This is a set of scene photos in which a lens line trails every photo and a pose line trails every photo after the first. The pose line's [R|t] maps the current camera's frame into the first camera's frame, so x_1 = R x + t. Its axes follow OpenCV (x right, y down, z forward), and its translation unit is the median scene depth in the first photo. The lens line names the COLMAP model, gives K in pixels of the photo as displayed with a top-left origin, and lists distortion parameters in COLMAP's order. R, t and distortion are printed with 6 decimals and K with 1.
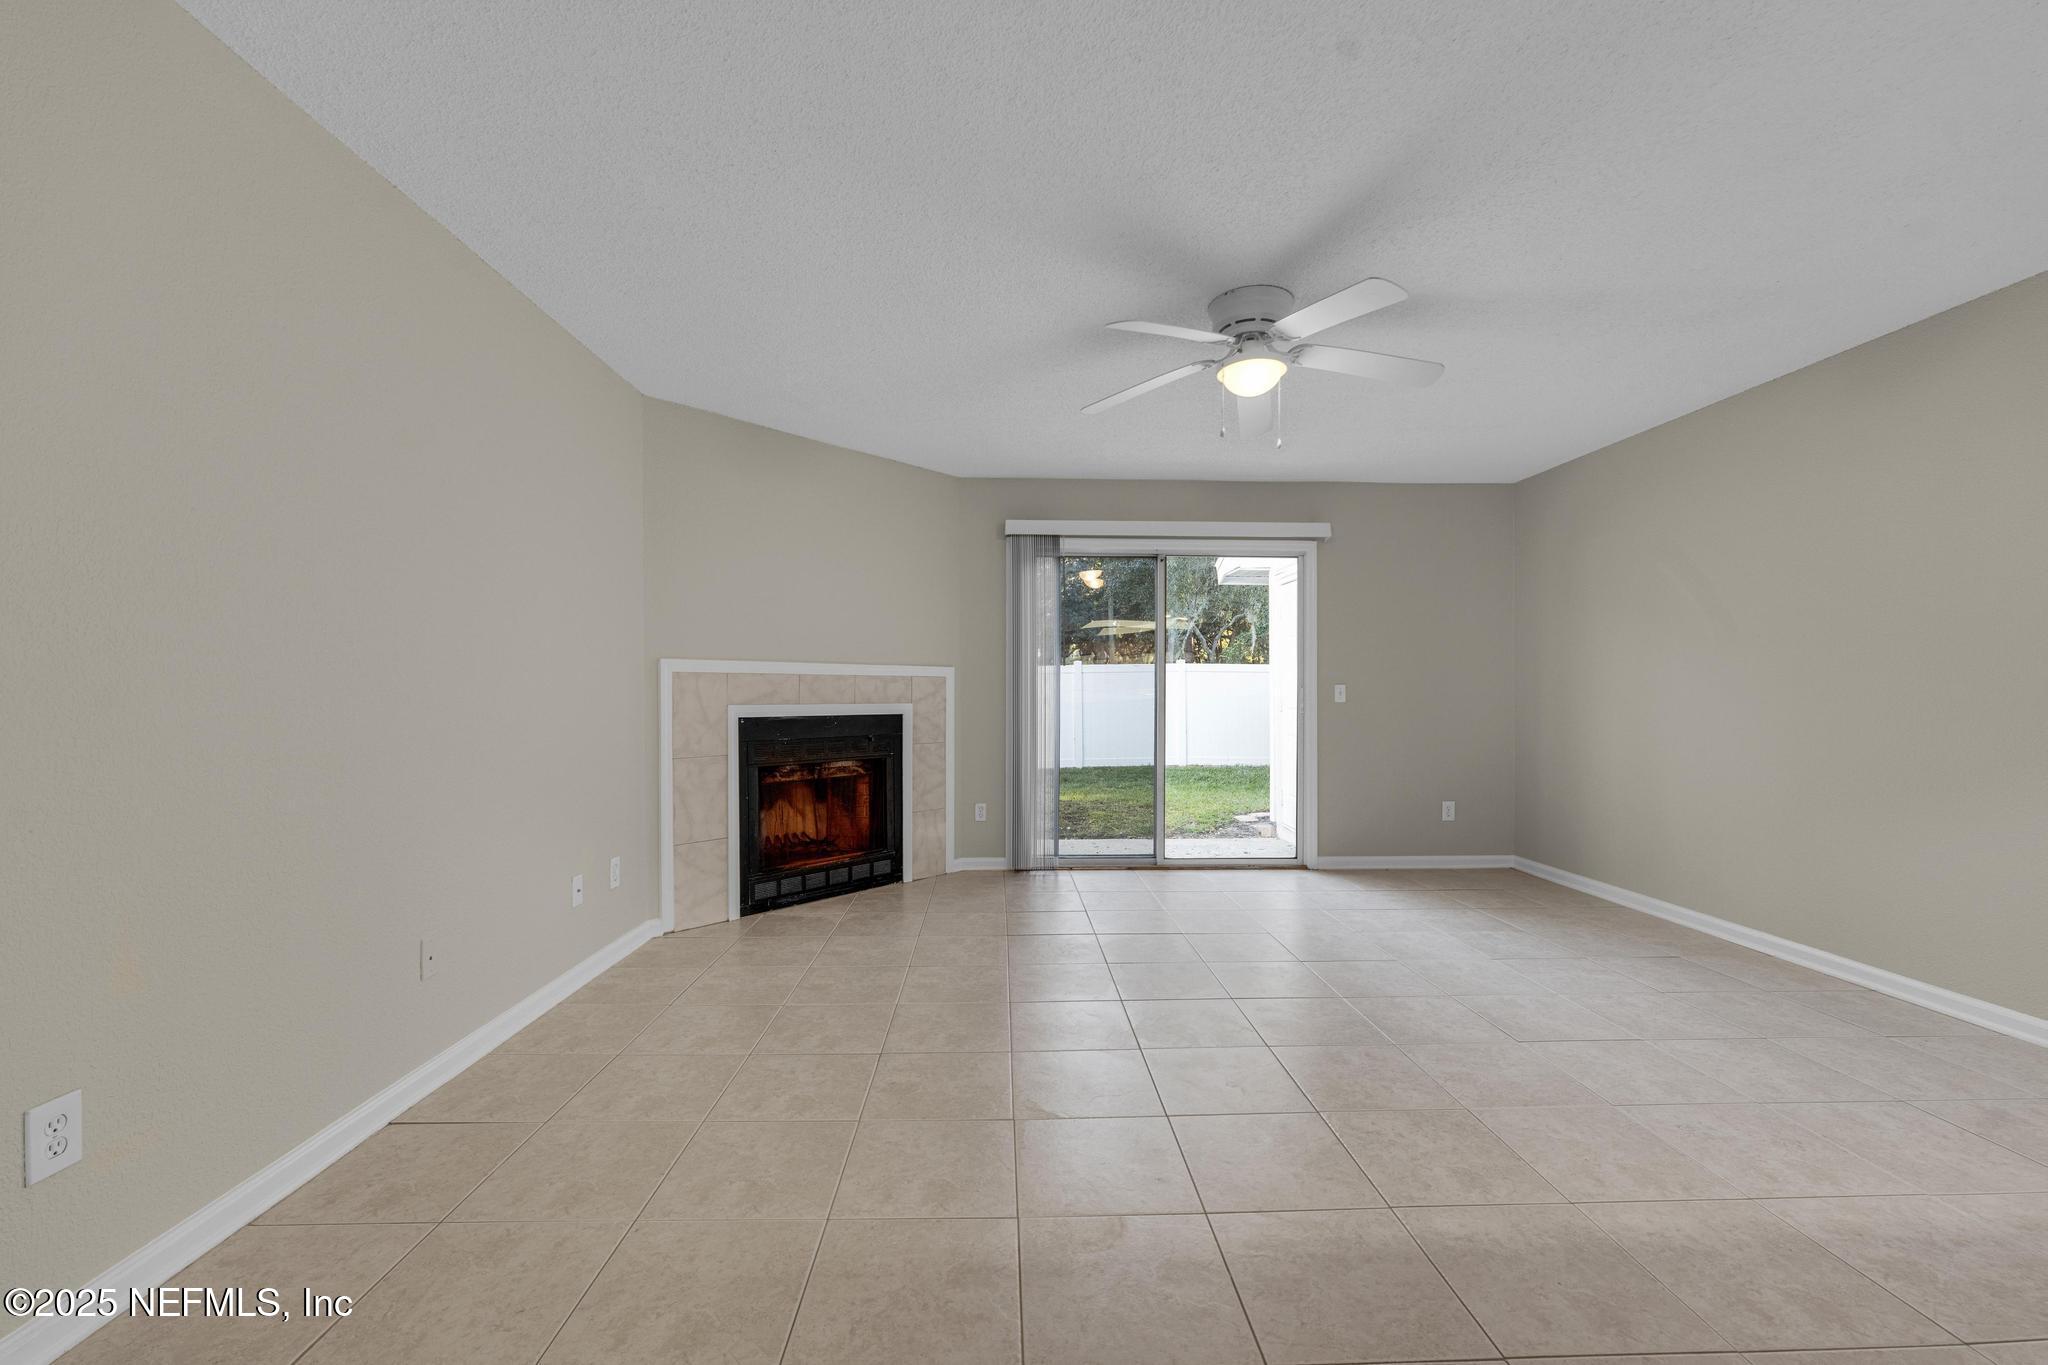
lens RADIAL K [[851.4, 0, 1021.8], [0, 851.4, 692.2], [0, 0, 1]] dist [-0.003347, 0.003211]
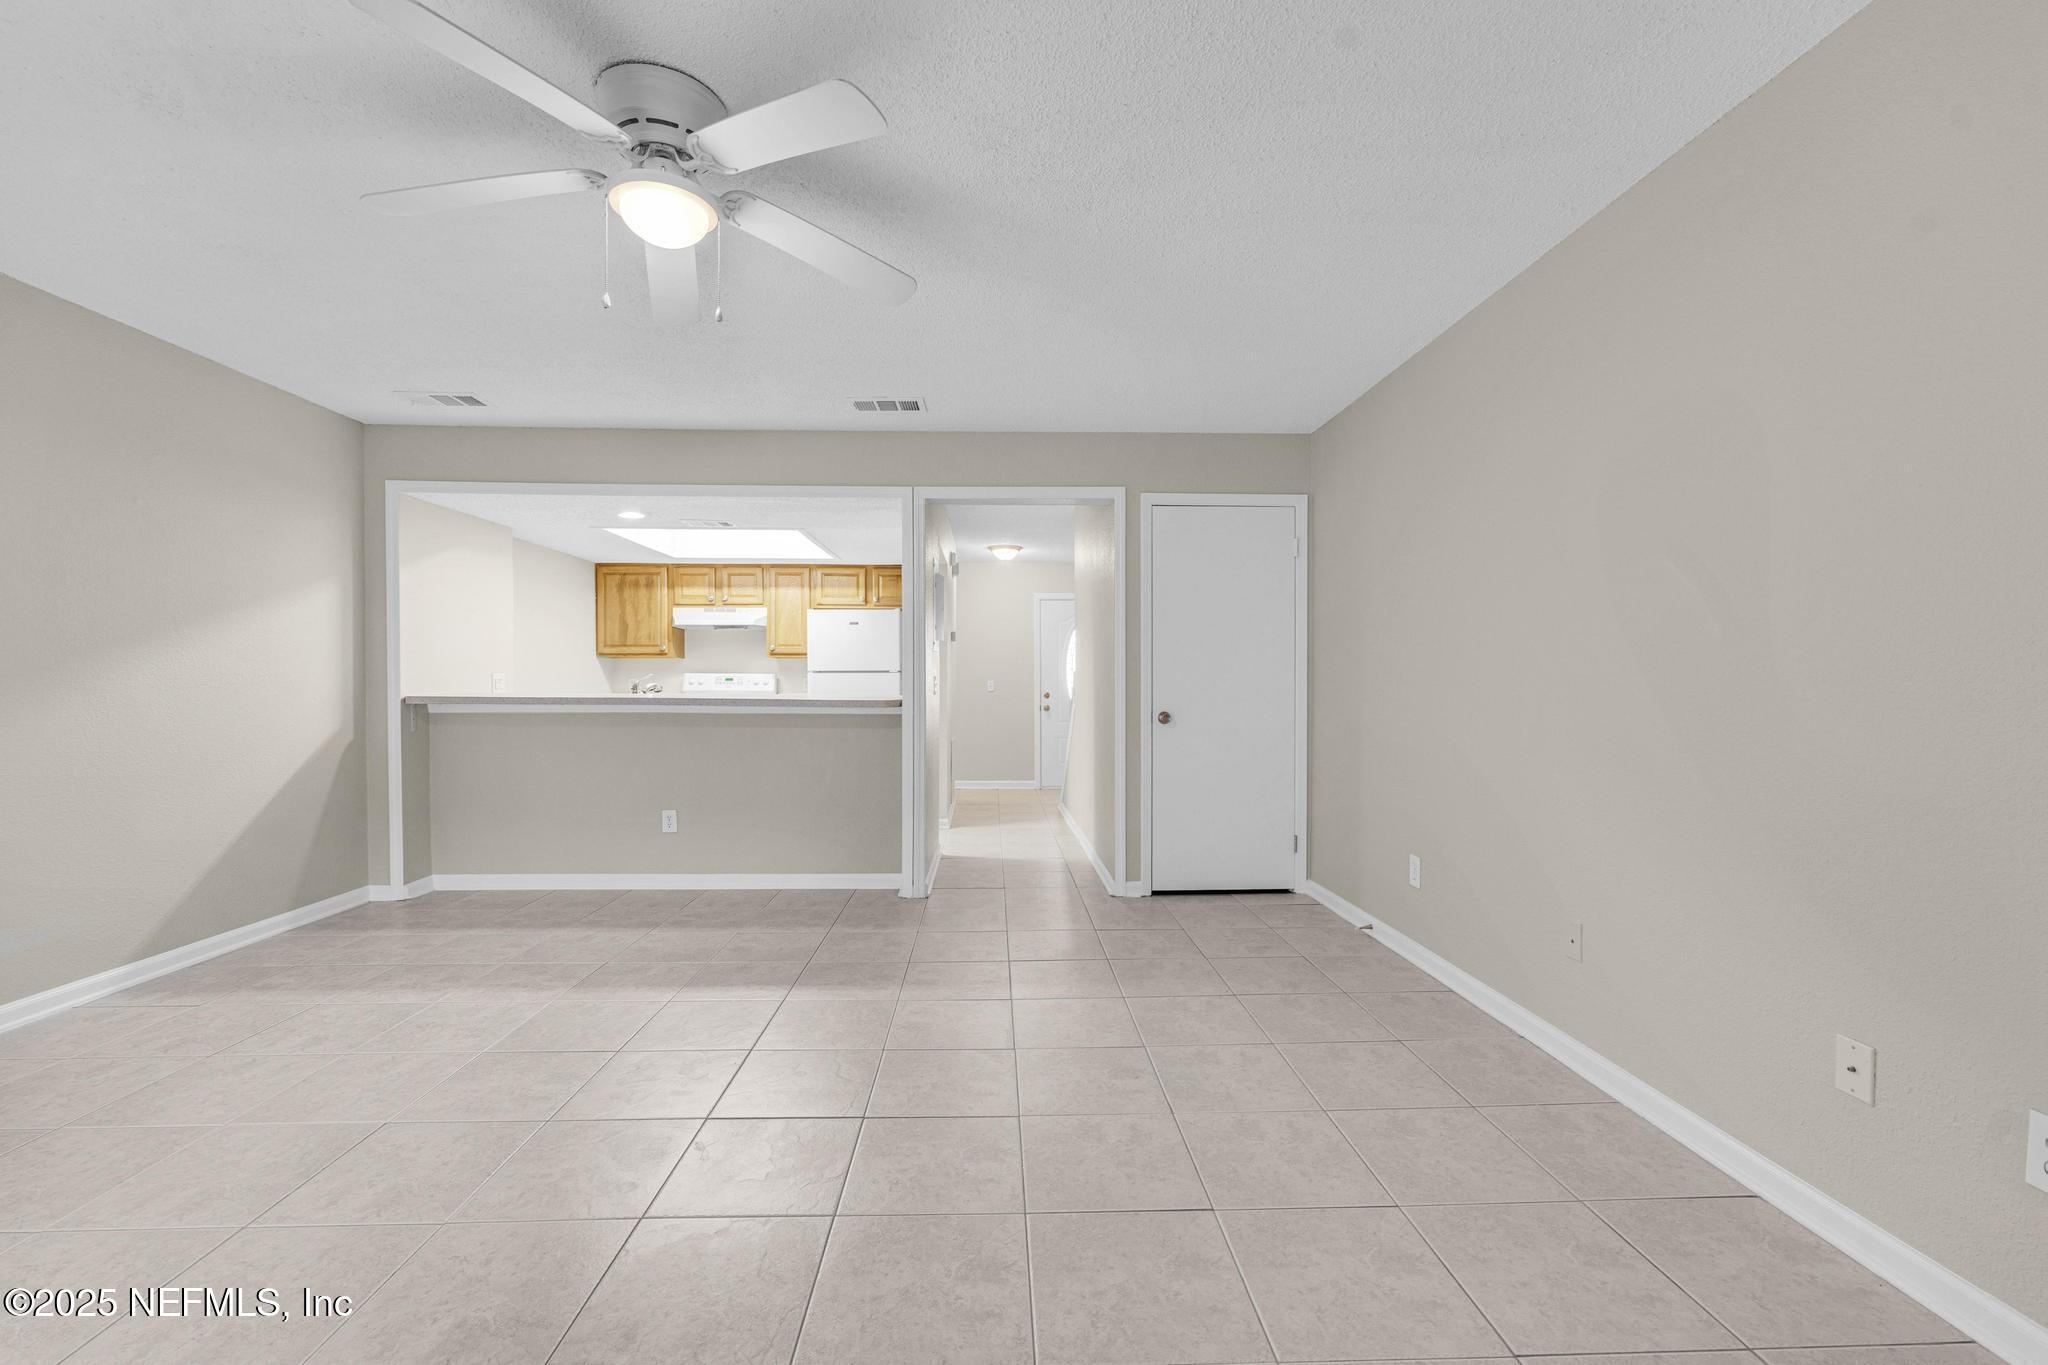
lens RADIAL K [[851.4, 0, 979.3], [0, 851.4, 683.5], [0, 0, 1]] dist [-0.003347, 0.003211]
pose [[-0.999313, -0.000051, 0.037056, -0.002244], [0.000100, 0.999992, 0.004080, -0.005051], [-0.037056, 0.004080, -0.999305, 1.068174]]
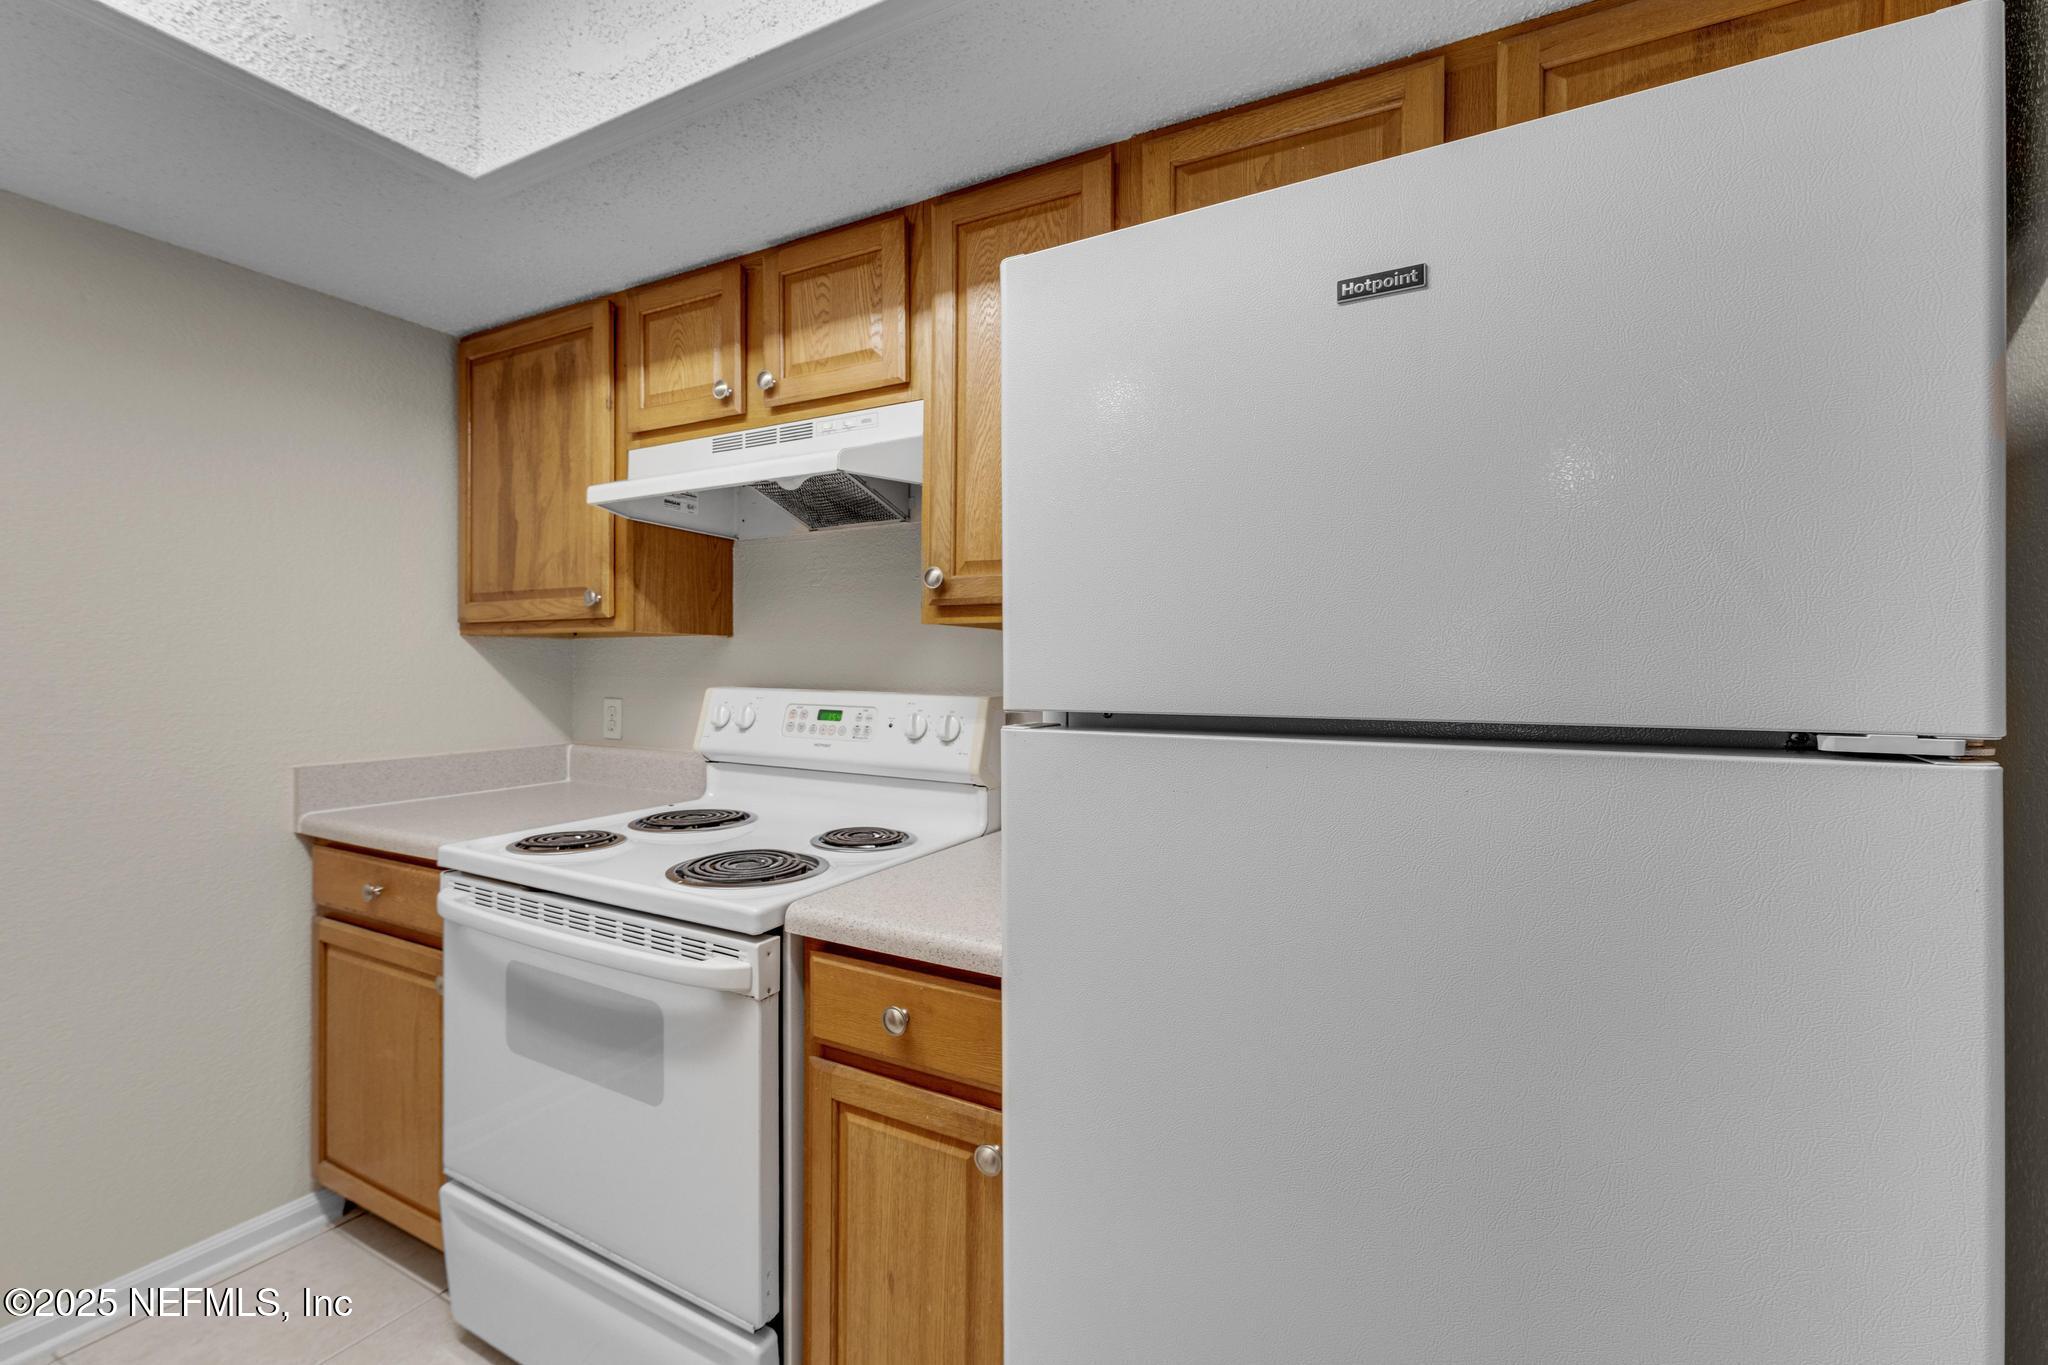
lens RADIAL K [[851.4, 0, 1012.8], [0, 851.4, 671.1], [0, 0, 1]] dist [-0.003347, 0.003211]
pose [[-0.852158, 0.004213, 0.523267, 0.247429], [0.003537, 0.999991, -0.002292, -0.027909], [-0.523272, -0.000102, -0.852166, -0.255782]]
